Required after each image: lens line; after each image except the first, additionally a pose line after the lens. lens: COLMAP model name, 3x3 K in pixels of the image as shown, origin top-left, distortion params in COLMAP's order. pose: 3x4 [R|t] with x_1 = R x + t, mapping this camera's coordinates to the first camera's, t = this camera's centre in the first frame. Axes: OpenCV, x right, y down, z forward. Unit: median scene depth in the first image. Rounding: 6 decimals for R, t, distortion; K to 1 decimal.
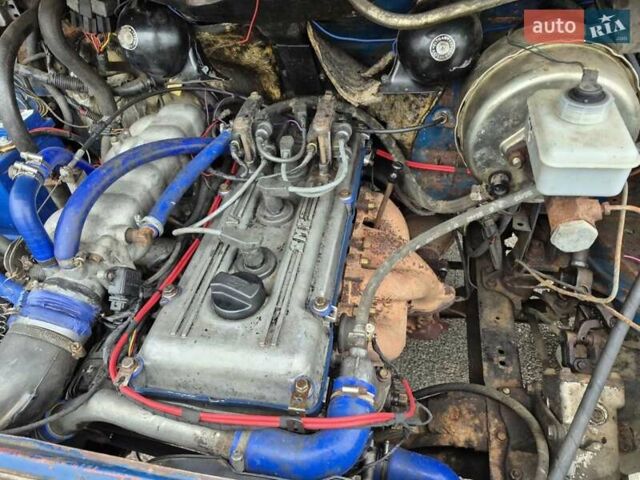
lens RADIAL K [[436.7, 0, 322.3], [0, 436.7, 243.0], [0, 0, 1]] dist [0.090118, -0.106198]
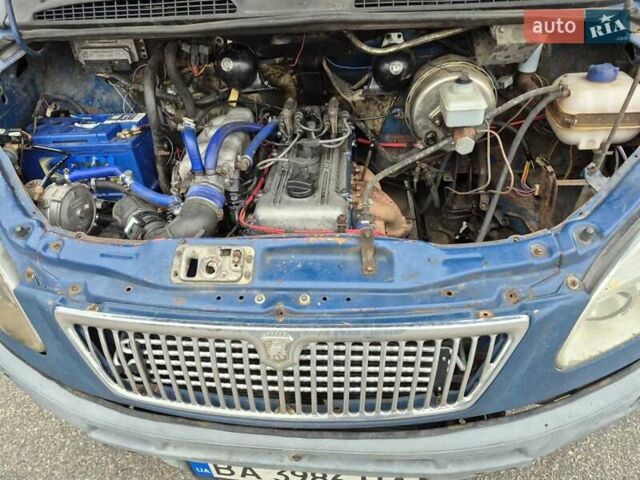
lens RADIAL K [[438.5, 0, 320.0], [0, 438.5, 240.0], [0, 0, 1]] dist [0.068541, -0.071902]
pose [[0.994524, -0.036589, 0.097897, -0.250932], [0.050355, 0.988575, -0.142067, 0.508060], [-0.091580, 0.146219, 0.985004, -0.697076]]
